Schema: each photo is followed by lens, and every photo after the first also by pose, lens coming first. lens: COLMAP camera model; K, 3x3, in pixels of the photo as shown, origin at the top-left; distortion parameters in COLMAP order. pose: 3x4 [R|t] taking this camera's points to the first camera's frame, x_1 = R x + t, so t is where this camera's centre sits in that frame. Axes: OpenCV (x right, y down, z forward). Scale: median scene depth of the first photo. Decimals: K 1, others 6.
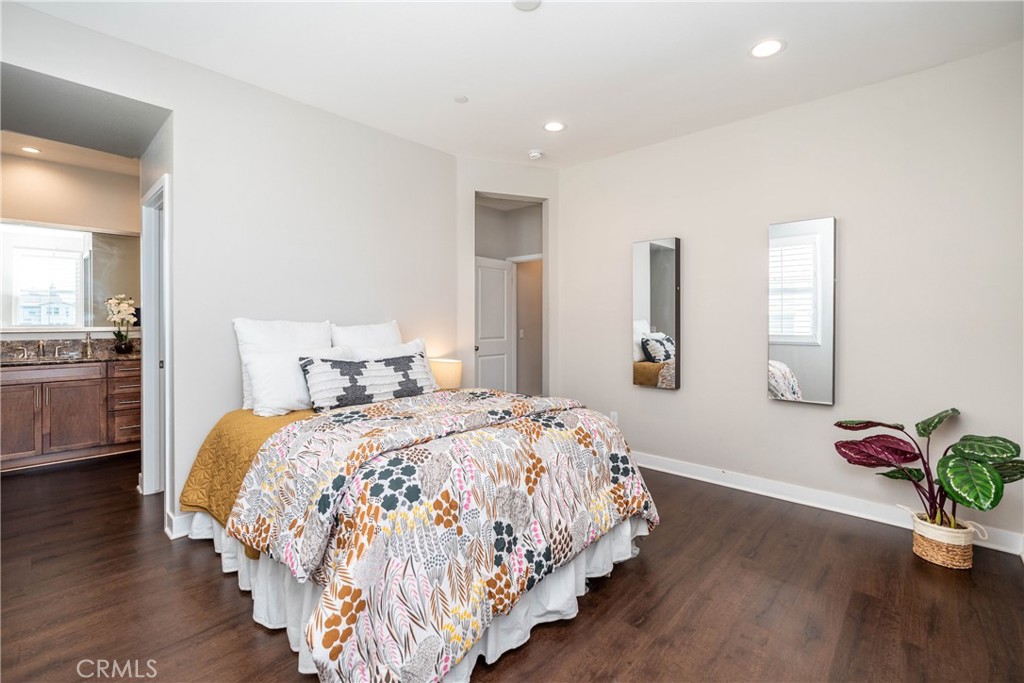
lens RADIAL K [[462.7, 0, 514.2], [0, 462.7, 332.2], [0, 0, 1]] dist [-0.003101, -0.000674]
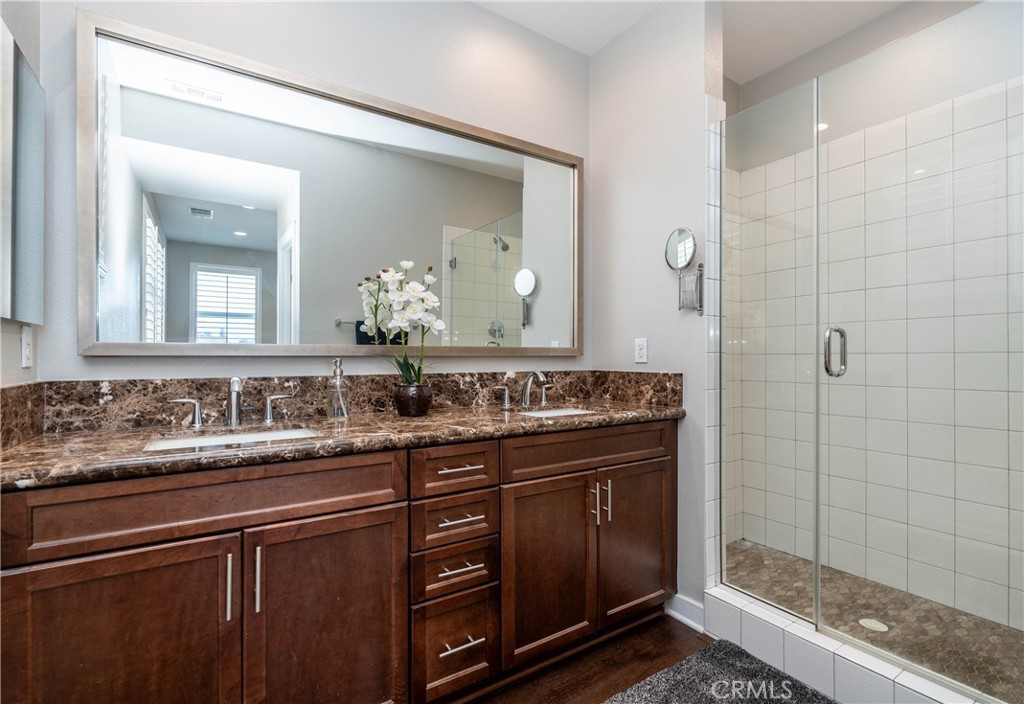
lens RADIAL K [[471.3, 0, 512.7], [0, 471.3, 357.1], [0, 0, 1]] dist [0.000133, -0.000001]
pose [[0.974383, -0.000809, -0.224894, -0.730648], [-0.003428, 0.999824, -0.018450, 0.006202], [0.224869, 0.018748, 0.974209, 0.688756]]
